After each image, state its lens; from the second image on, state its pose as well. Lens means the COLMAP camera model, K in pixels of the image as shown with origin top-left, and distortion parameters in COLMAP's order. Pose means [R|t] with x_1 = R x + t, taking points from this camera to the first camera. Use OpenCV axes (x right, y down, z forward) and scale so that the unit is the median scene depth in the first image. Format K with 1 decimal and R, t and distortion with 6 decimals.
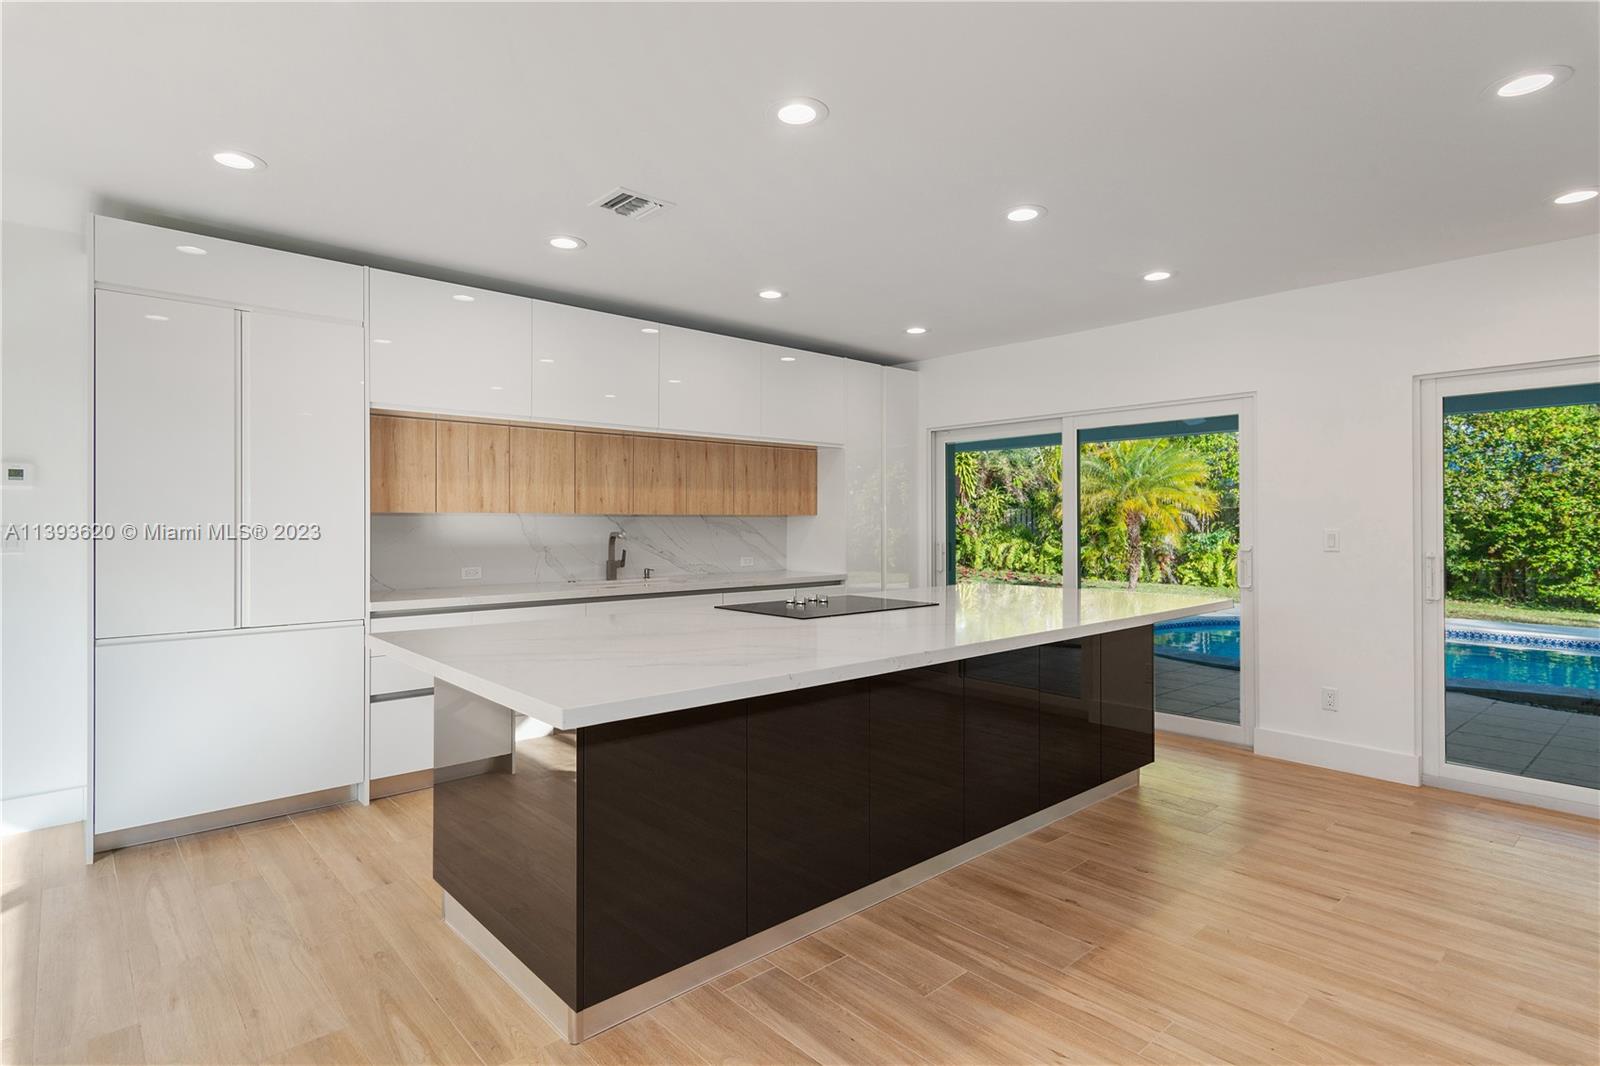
lens RADIAL K [[817.1, 0, 794.2], [0, 817.1, 516.7], [0, 0, 1]] dist [0.001197, -0.000204]
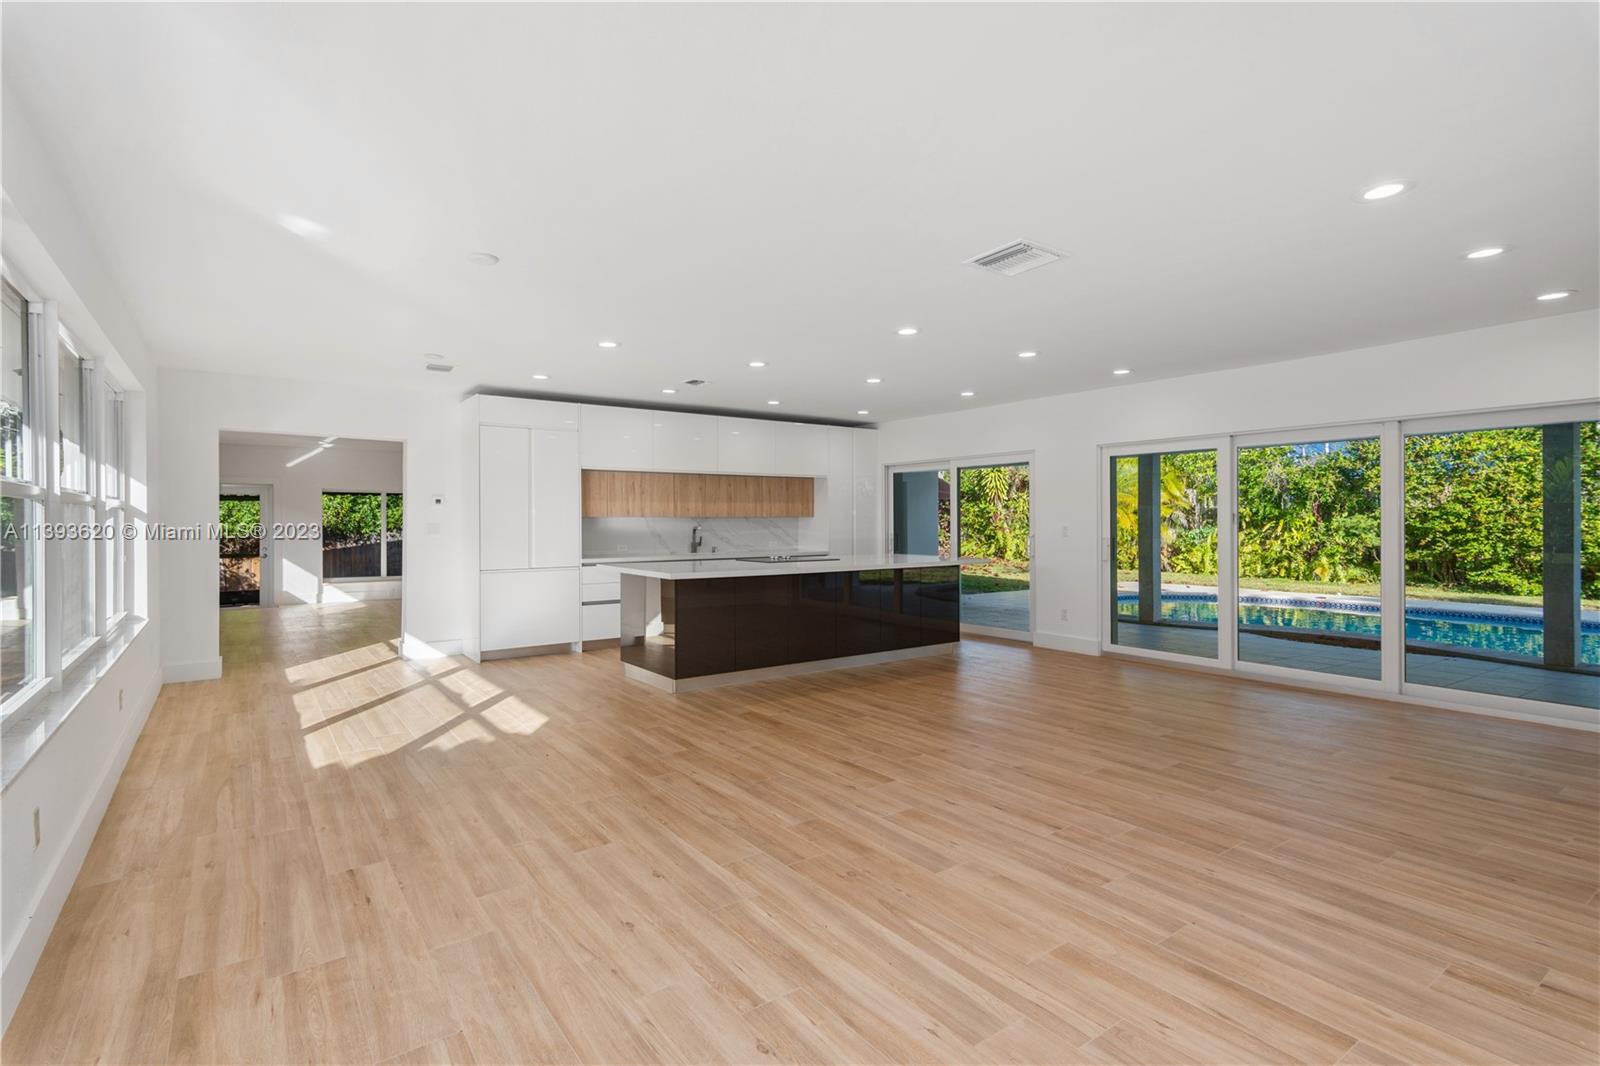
lens RADIAL K [[781.6, 0, 801.8], [0, 781.6, 520.9], [0, 0, 1]] dist [0.001653, 0.000862]
pose [[0.994695, -0.002534, -0.102838, 0.168503], [0.003245, 0.999972, 0.006745, -0.004703], [0.102818, -0.007043, 0.994675, -0.614478]]
